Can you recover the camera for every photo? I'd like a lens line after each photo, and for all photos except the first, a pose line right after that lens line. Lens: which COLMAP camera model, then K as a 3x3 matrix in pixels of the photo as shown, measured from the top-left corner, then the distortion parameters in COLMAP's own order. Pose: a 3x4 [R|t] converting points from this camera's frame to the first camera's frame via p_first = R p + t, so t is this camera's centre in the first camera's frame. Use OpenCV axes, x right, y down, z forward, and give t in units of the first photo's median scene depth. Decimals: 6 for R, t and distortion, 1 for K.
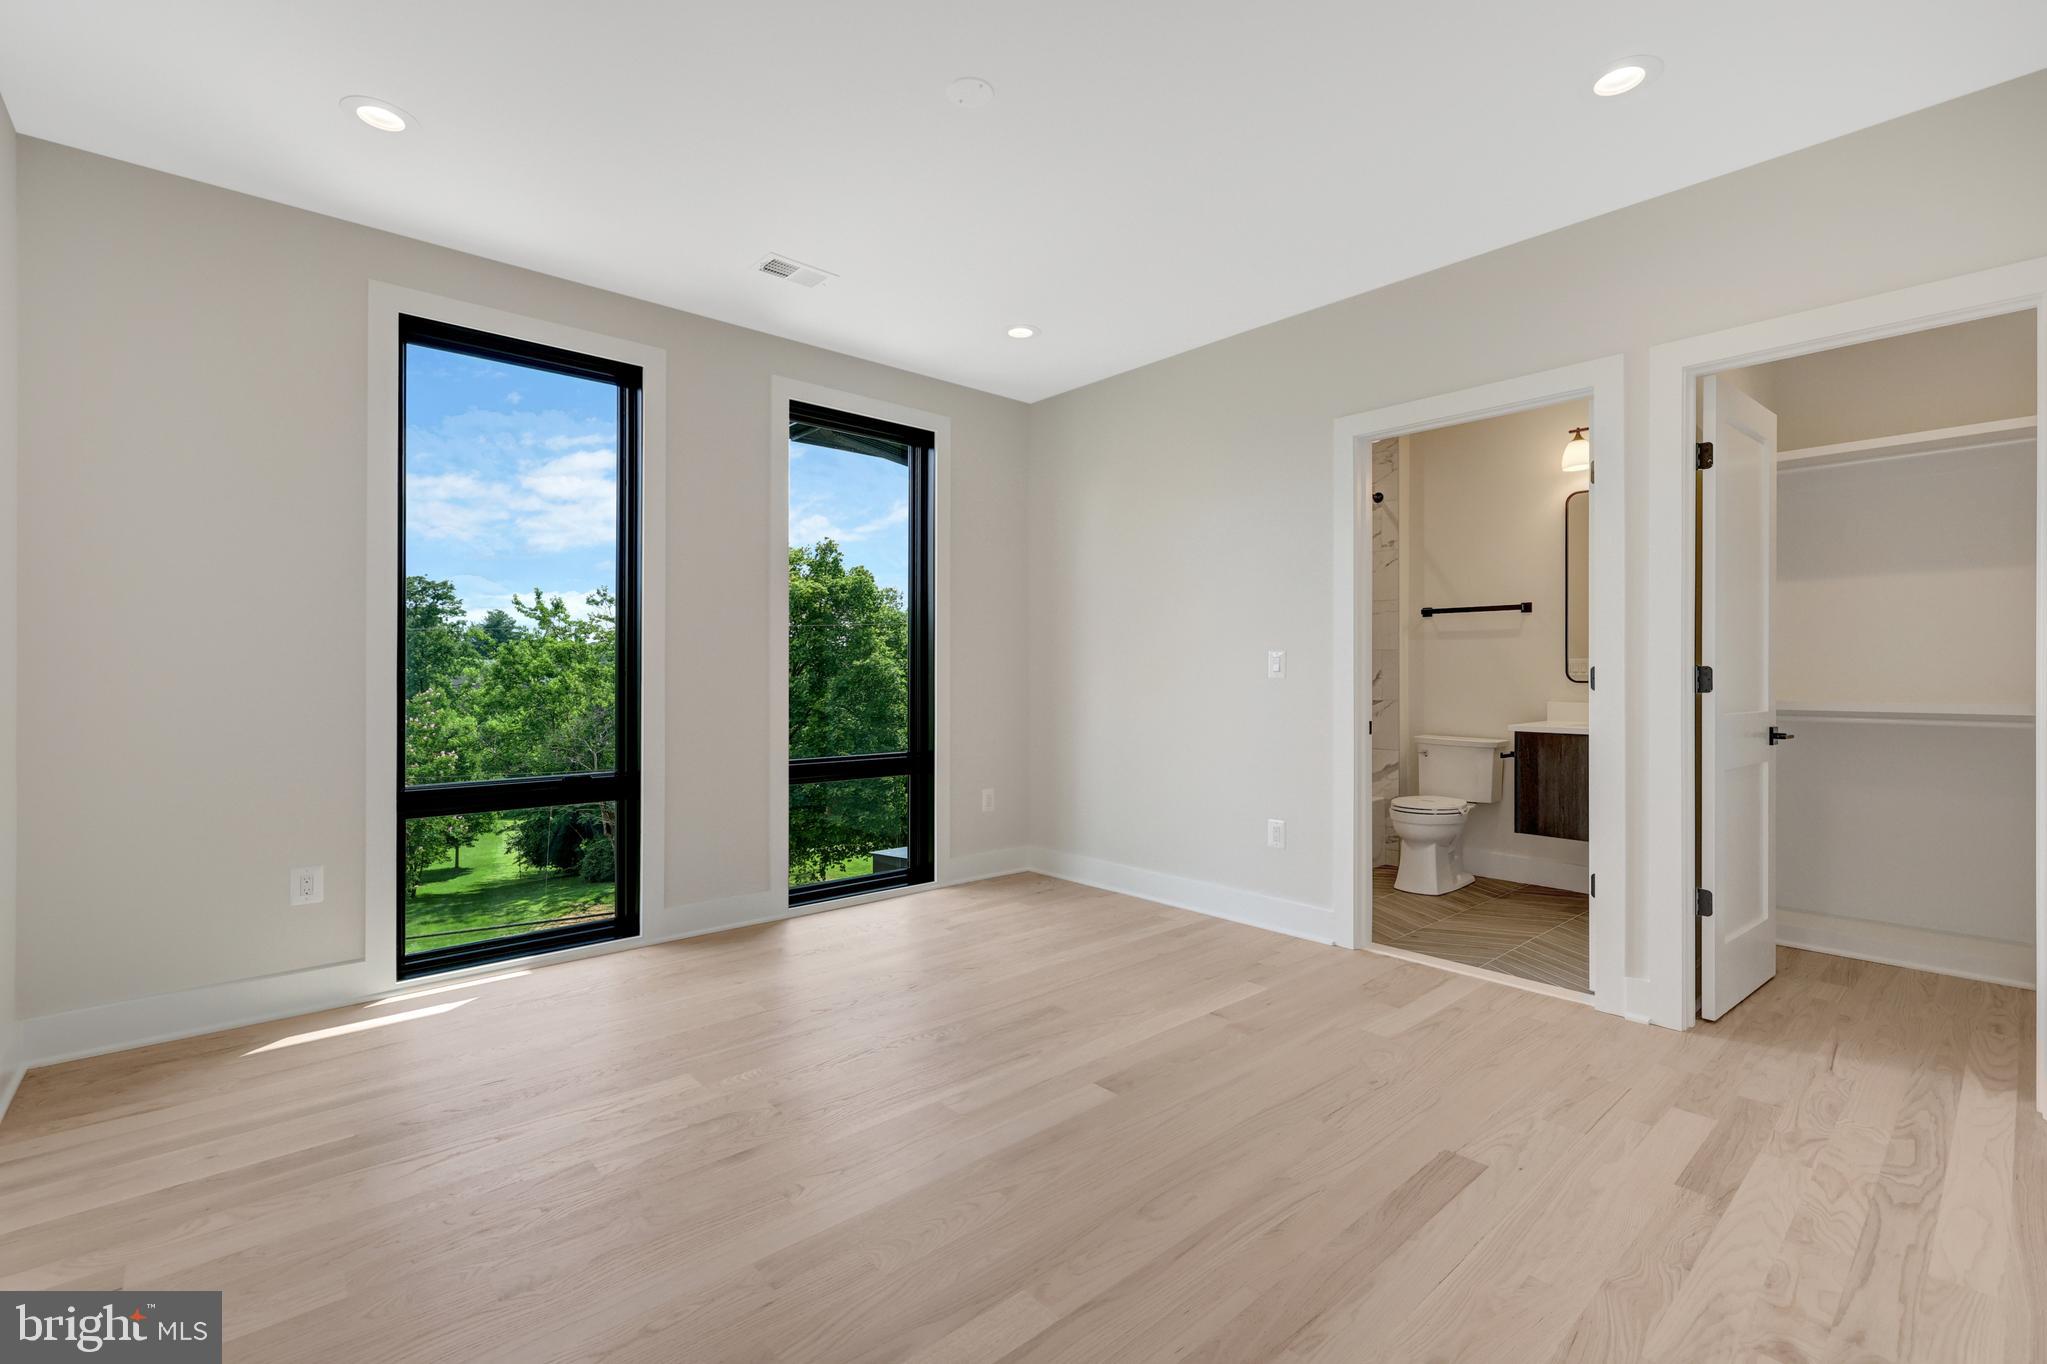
lens RADIAL K [[895.1, 0, 1023.5], [0, 895.1, 682.0], [0, 0, 1]] dist [0.001308, -0.000078]
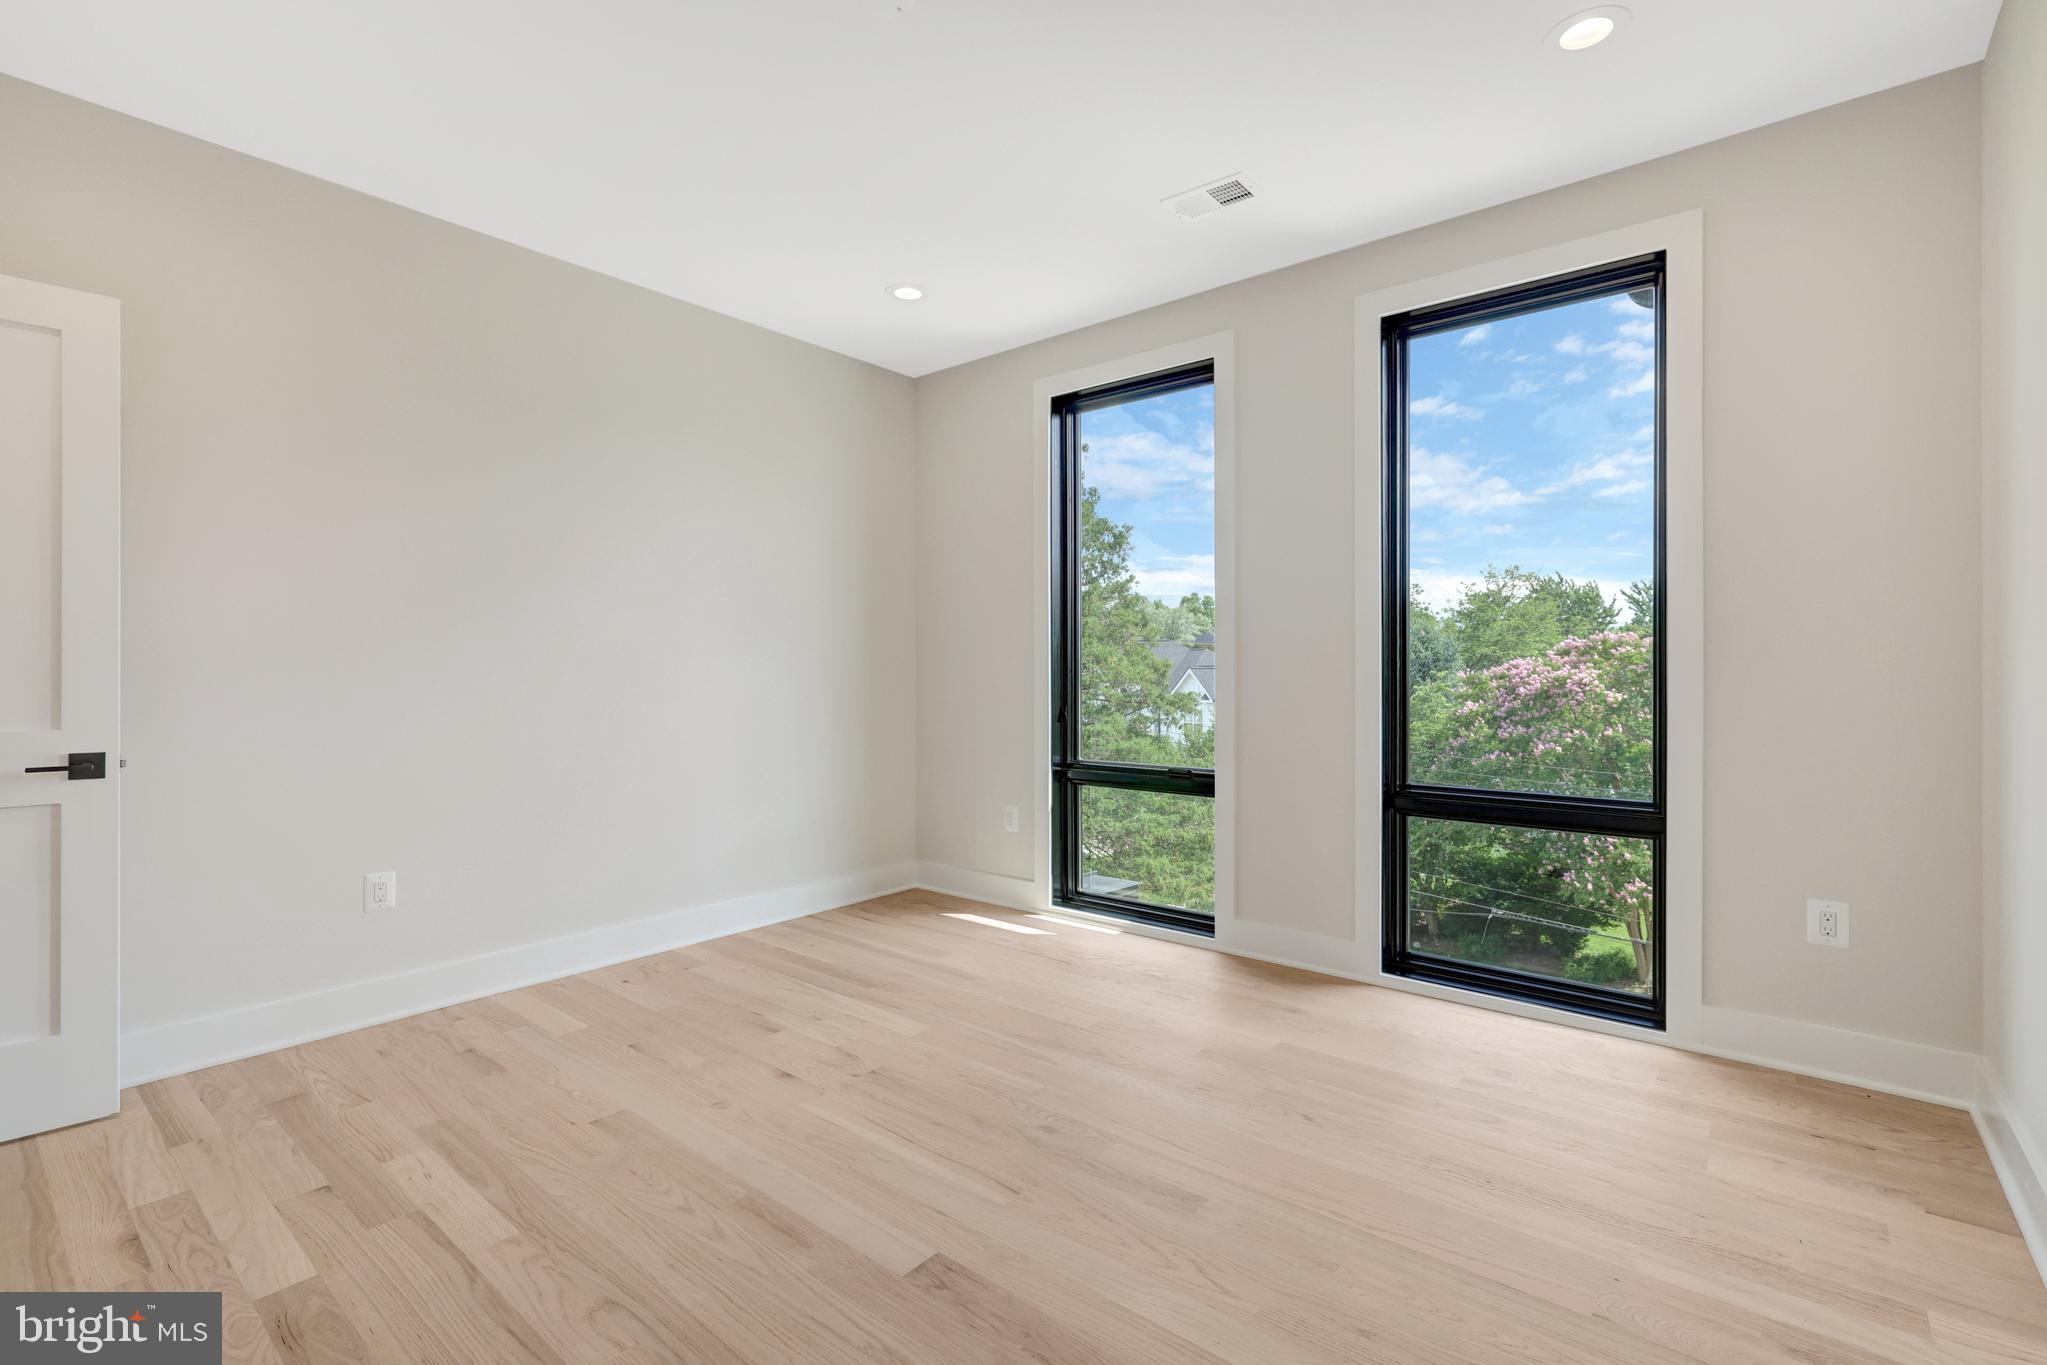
lens RADIAL K [[925.9, 0, 1019.5], [0, 925.9, 669.3], [0, 0, 1]] dist [0.001910, -0.000125]
pose [[0.144595, -0.002735, -0.989487, 0.671106], [-0.006101, 0.999975, -0.003655, -0.007310], [0.989472, 0.006566, 0.144575, 0.792335]]
